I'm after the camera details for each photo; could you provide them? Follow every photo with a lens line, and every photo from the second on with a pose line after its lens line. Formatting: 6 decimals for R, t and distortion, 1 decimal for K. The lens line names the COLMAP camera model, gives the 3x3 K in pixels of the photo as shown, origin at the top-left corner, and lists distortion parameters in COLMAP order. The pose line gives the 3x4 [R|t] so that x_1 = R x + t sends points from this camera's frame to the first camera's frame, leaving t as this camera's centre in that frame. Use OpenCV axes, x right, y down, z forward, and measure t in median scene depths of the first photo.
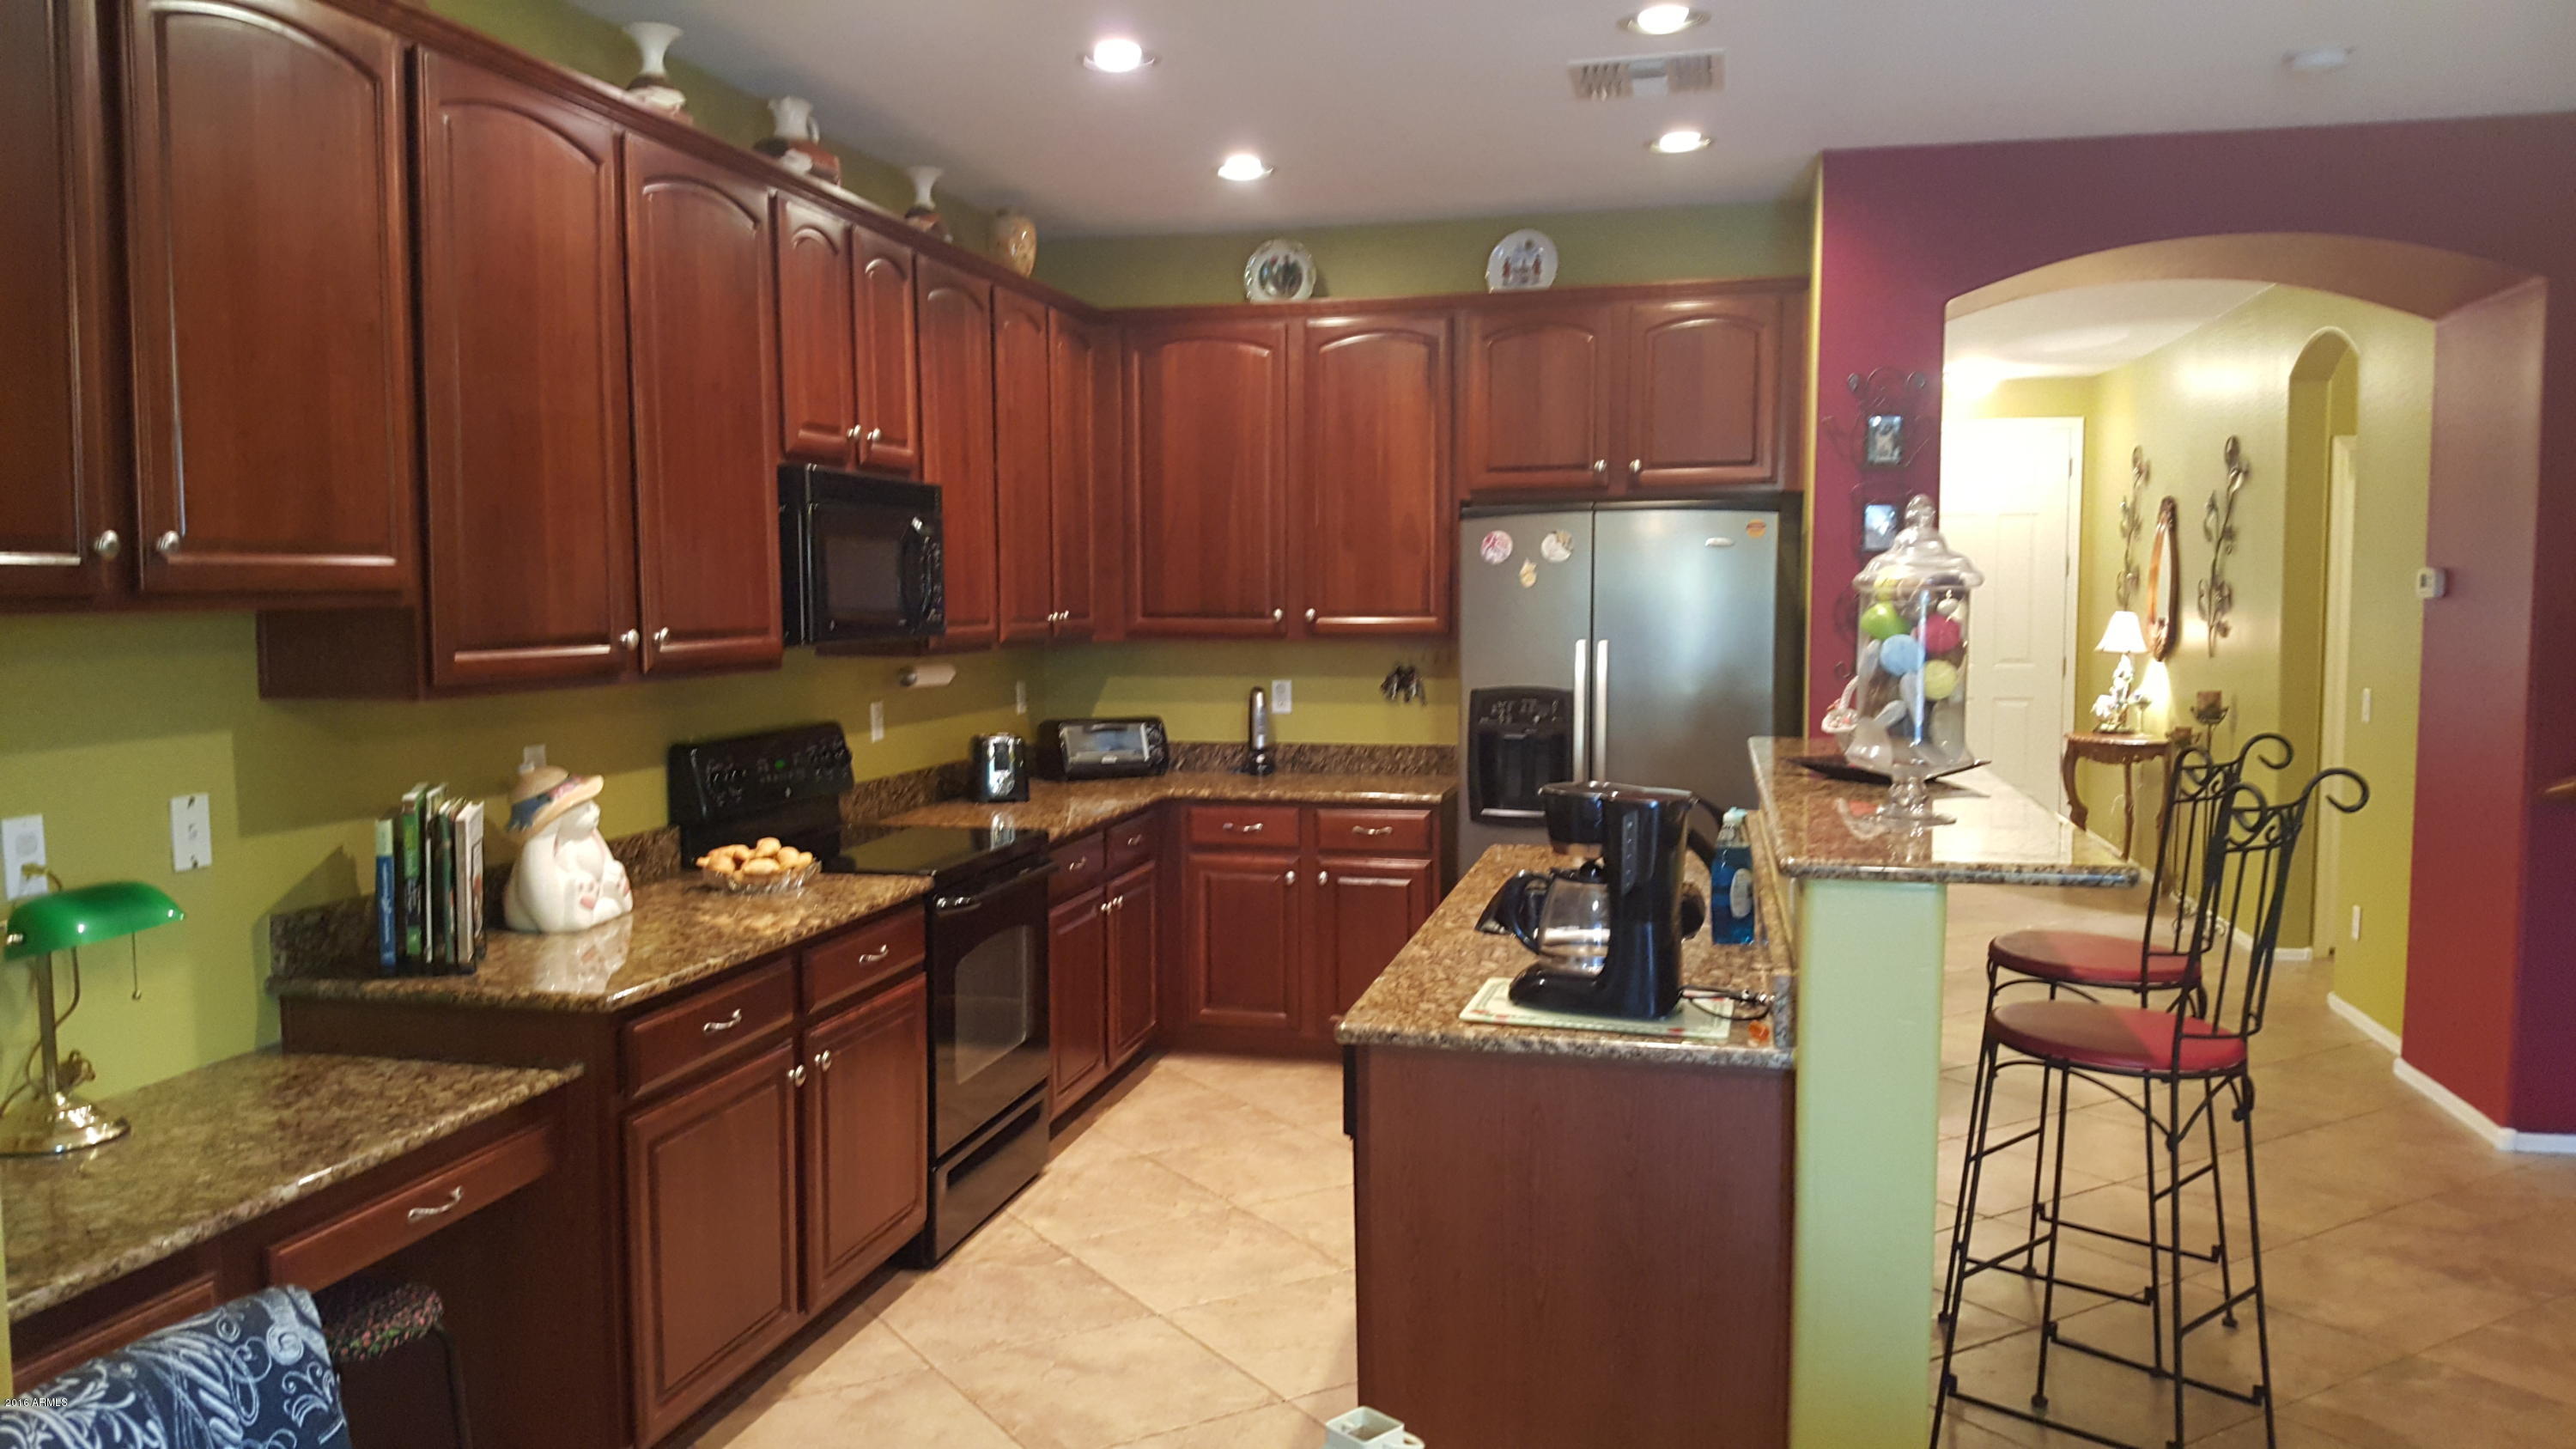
lens RADIAL K [[1881.0, 0, 1225.0], [0, 1881.0, 761.7], [0, 0, 1]] dist [0.050631, -0.116889]
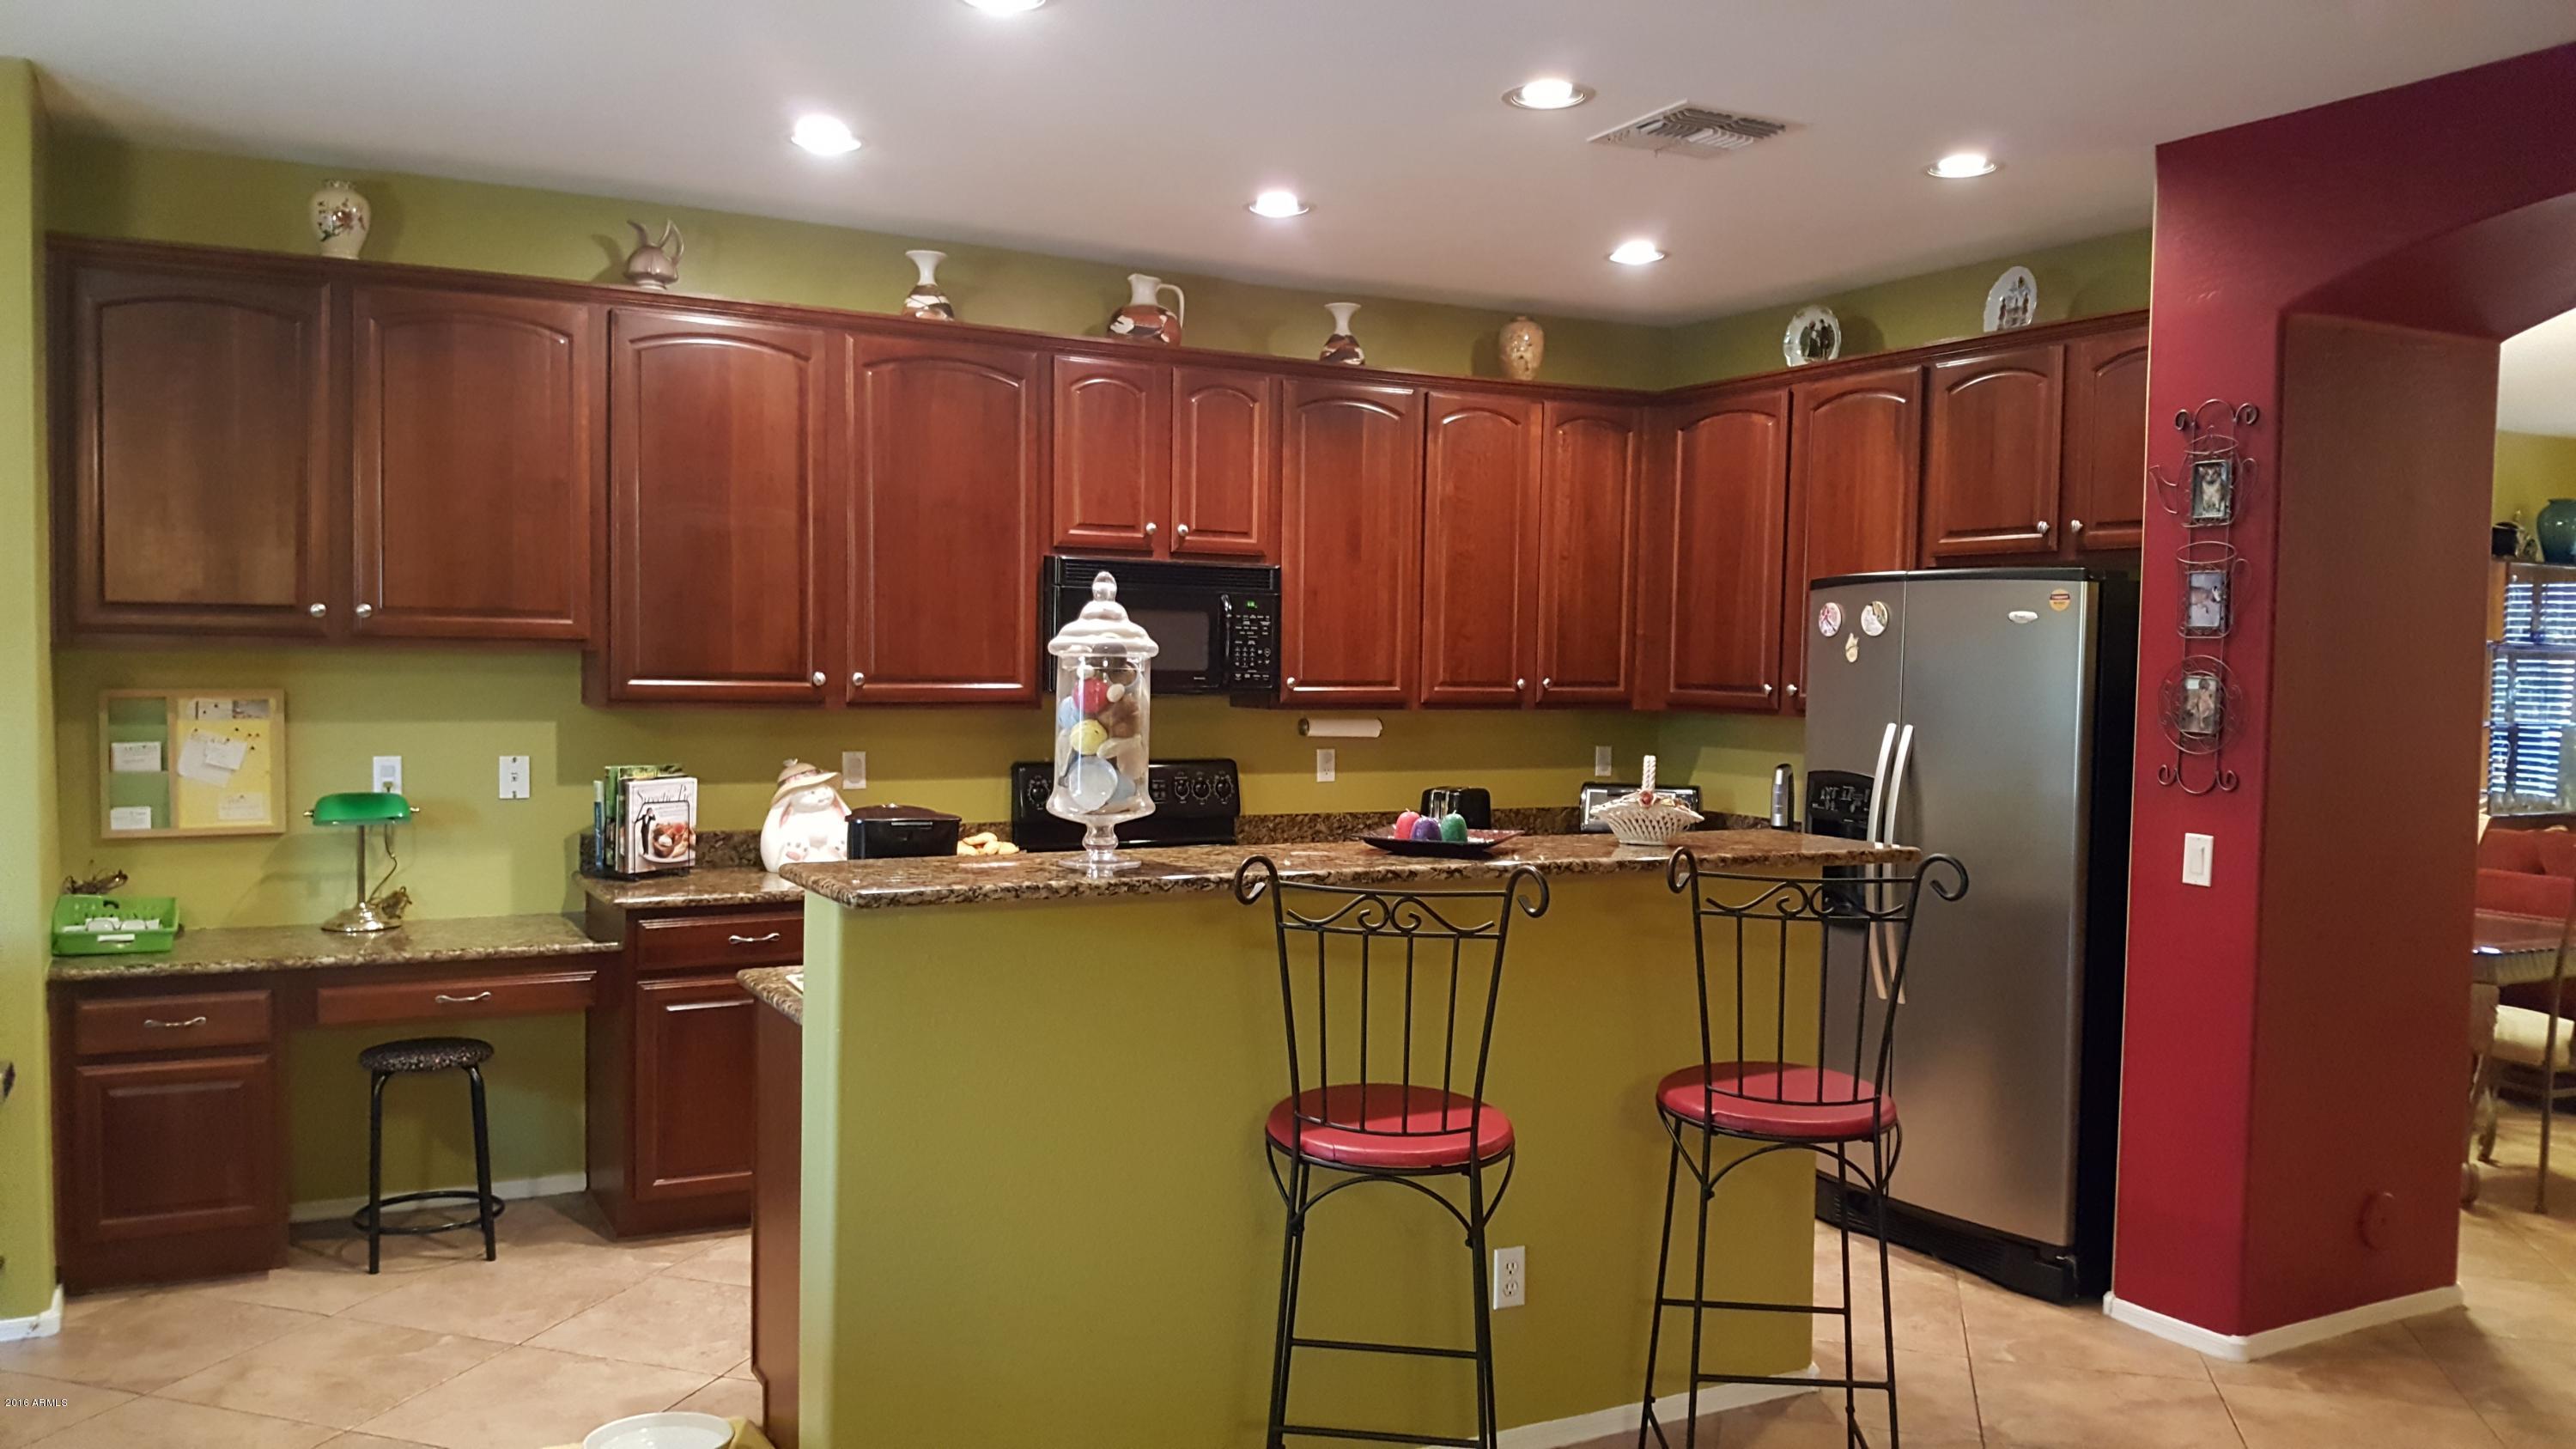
lens RADIAL K [[1881.0, 0, 1365.0], [0, 1881.0, 734.2], [0, 0, 1]] dist [0.050631, -0.116889]
pose [[0.671563, 0.049060, -0.739322, 0.728141], [-0.088647, 0.995959, -0.014433, -0.026665], [0.735626, 0.075231, 0.673197, 0.235411]]
